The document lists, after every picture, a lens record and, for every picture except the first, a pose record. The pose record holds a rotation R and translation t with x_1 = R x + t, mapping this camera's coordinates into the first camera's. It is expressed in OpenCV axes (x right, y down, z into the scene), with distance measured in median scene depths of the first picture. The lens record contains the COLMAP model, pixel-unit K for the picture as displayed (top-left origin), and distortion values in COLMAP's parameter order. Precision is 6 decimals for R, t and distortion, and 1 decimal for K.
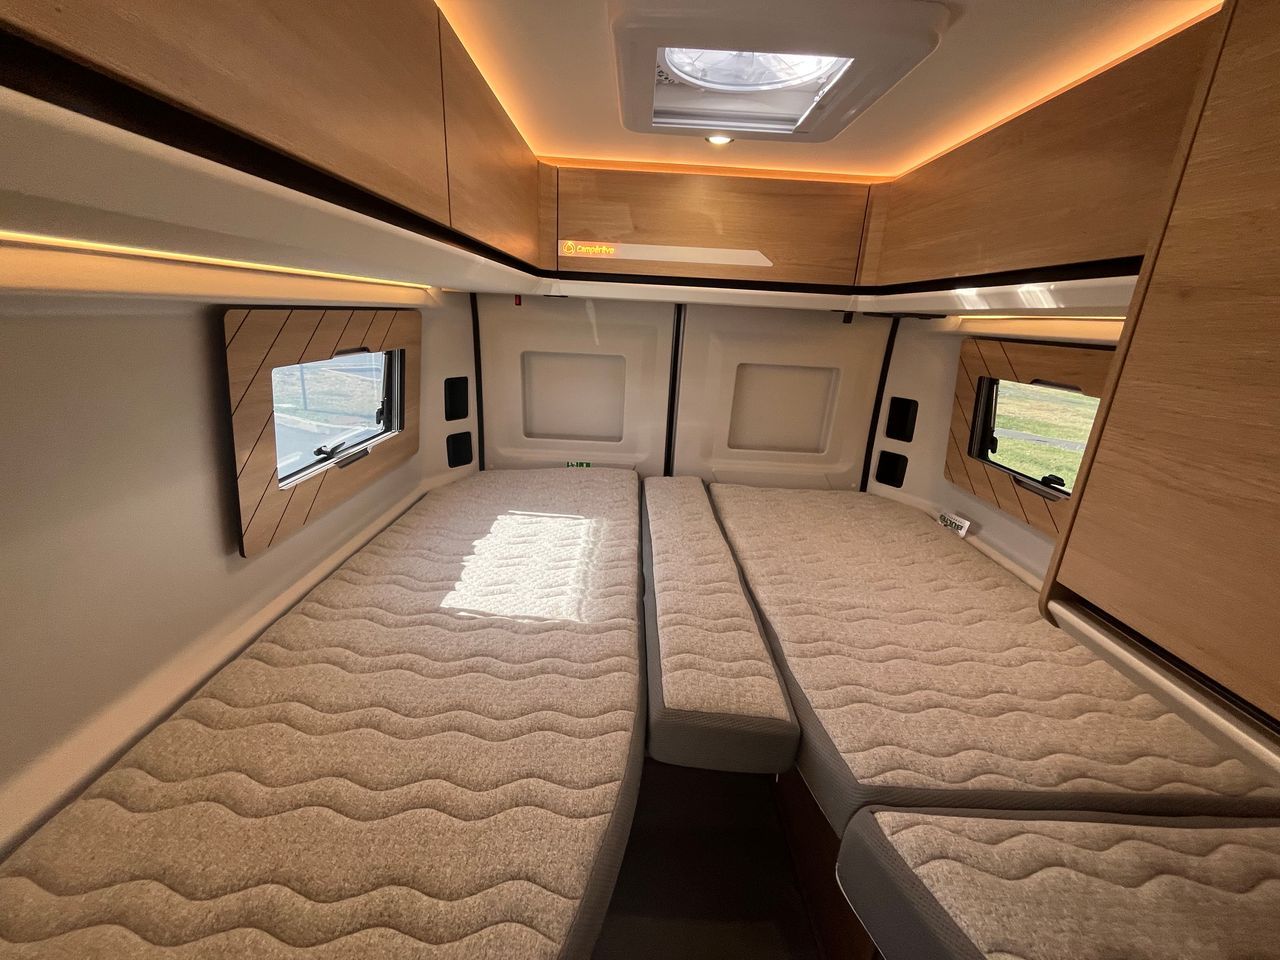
lens RADIAL K [[514.1, 0, 637.6], [0, 514.1, 476.3], [0, 0, 1]] dist [-0.006421, -0.000804]
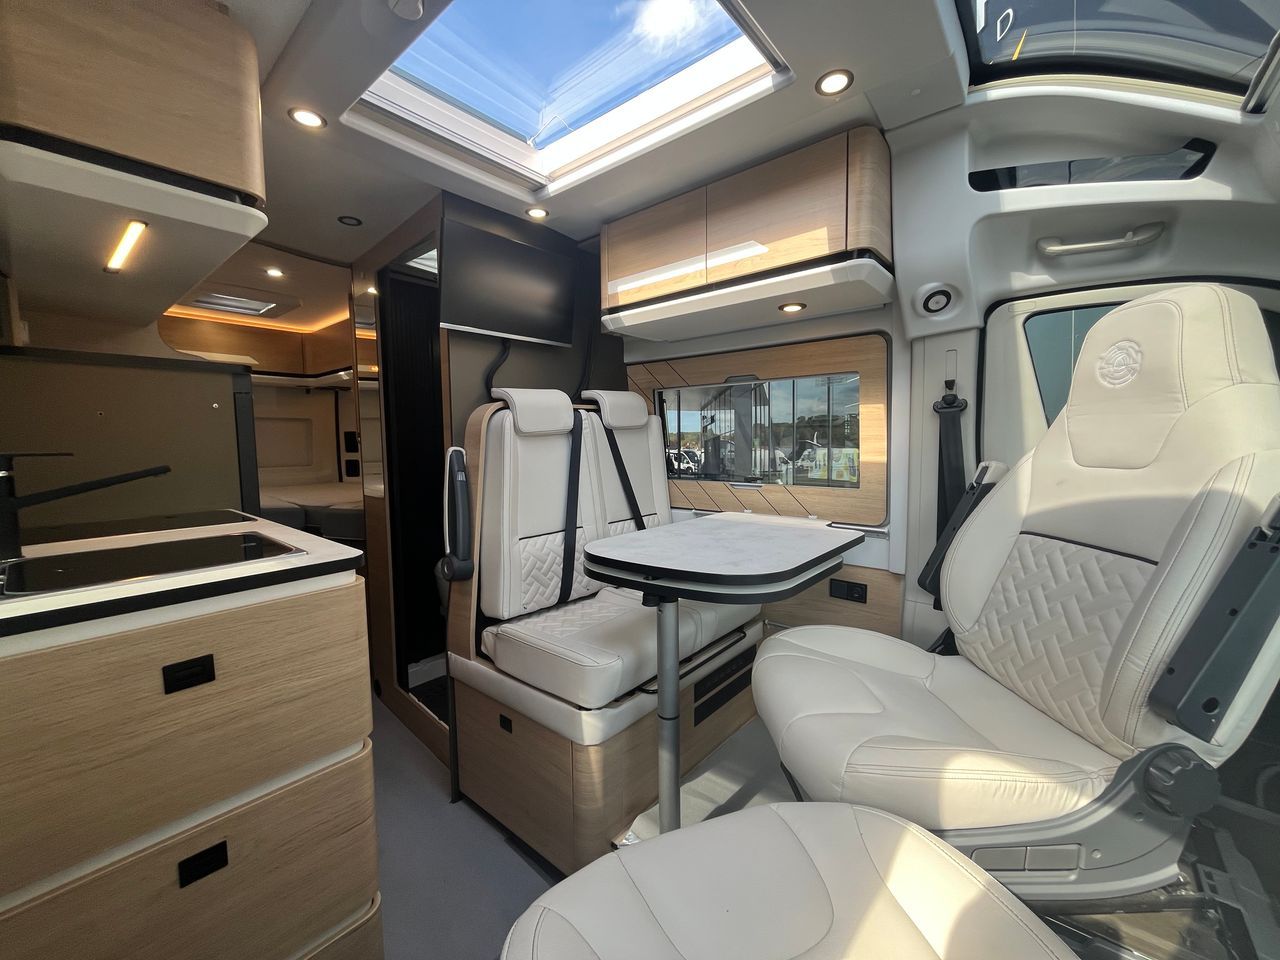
lens RADIAL K [[514.1, 0, 643.8], [0, 514.1, 479.5], [0, 0, 1]] dist [-0.006421, -0.000804]
pose [[0.639283, -0.108029, 0.761345, -0.583957], [0.265864, 0.960076, -0.087012, 1.004426], [-0.721549, 0.258039, 0.642481, -2.116428]]
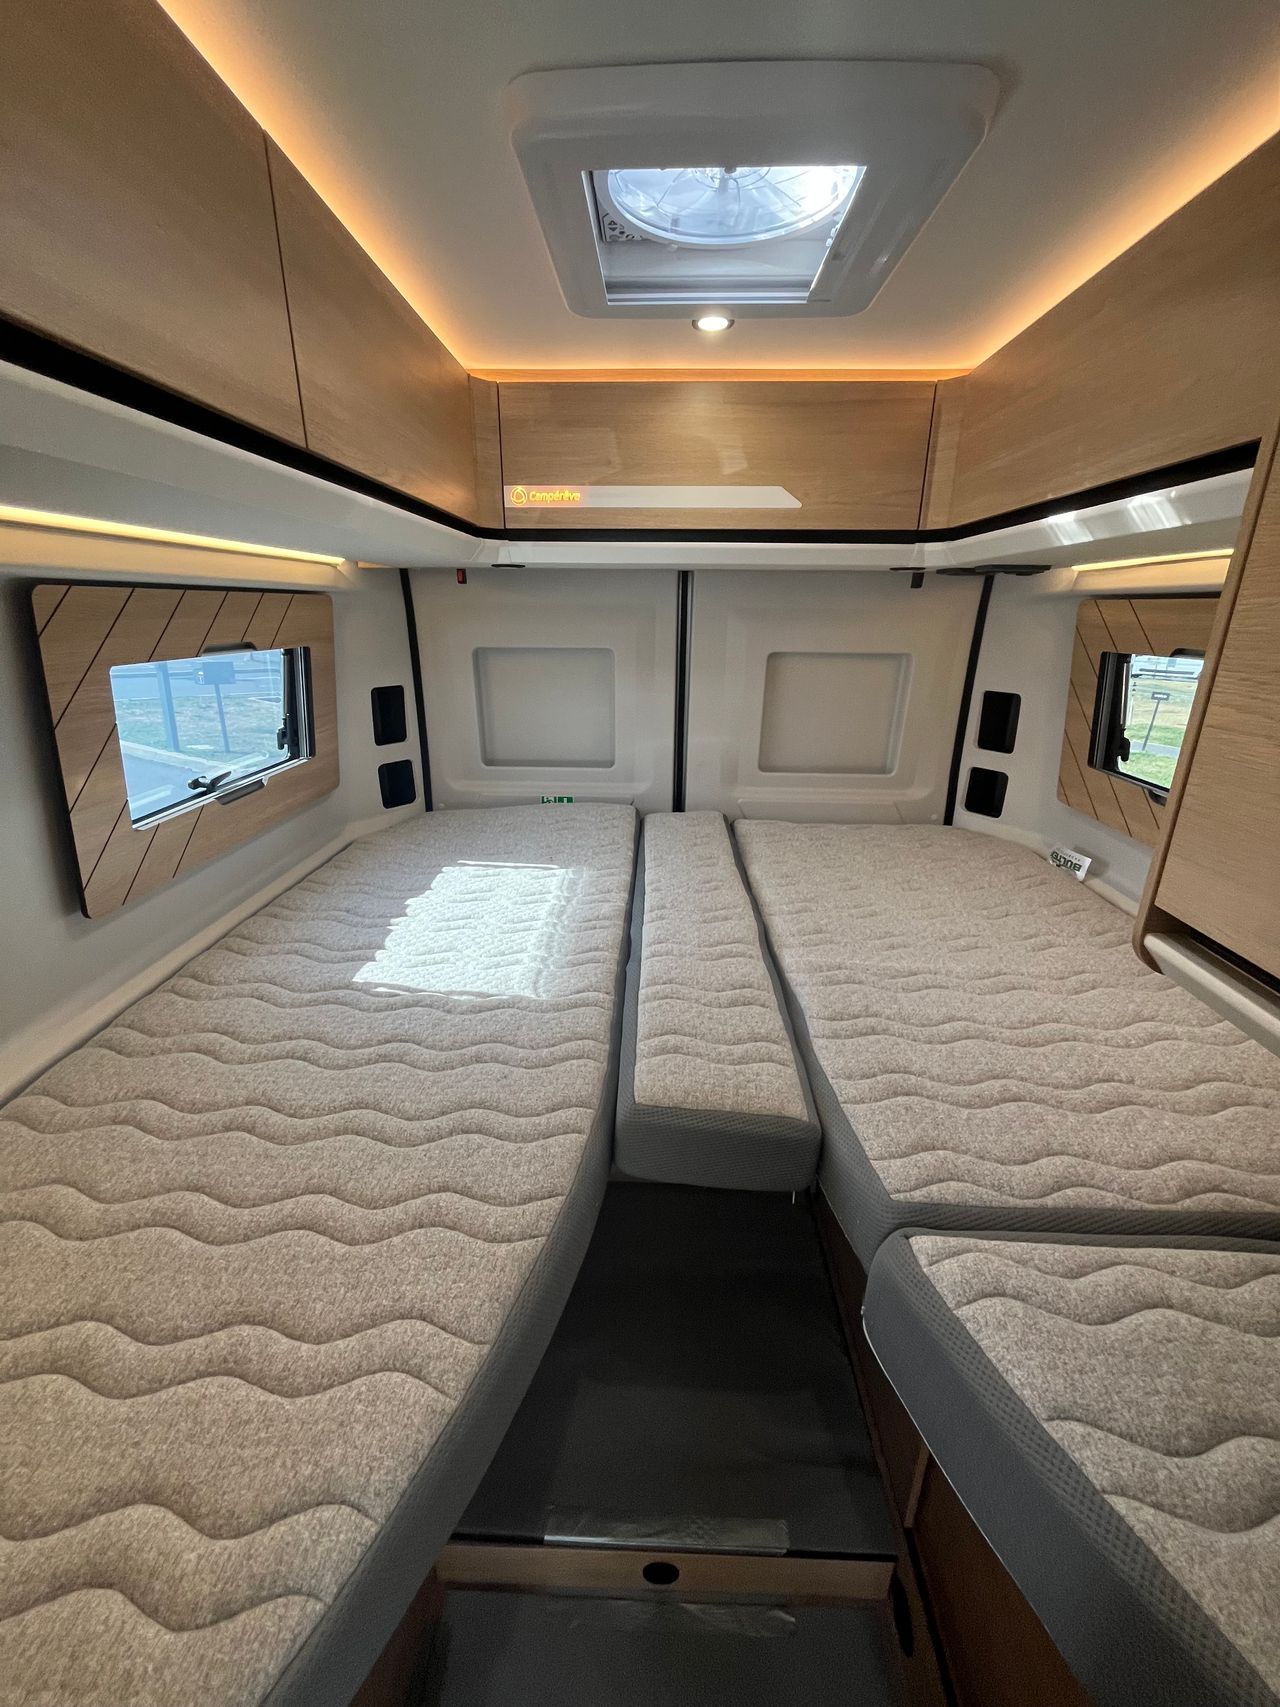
lens RADIAL K [[685.6, 0, 637.5], [0, 685.6, 853.8], [0, 0, 1]] dist [-0.006421, -0.000804]
pose [[0.998467, -0.027147, -0.048241, 0.100057], [0.028876, 0.998952, 0.035504, 0.049865], [0.047227, -0.036843, 0.998205, 0.025975]]
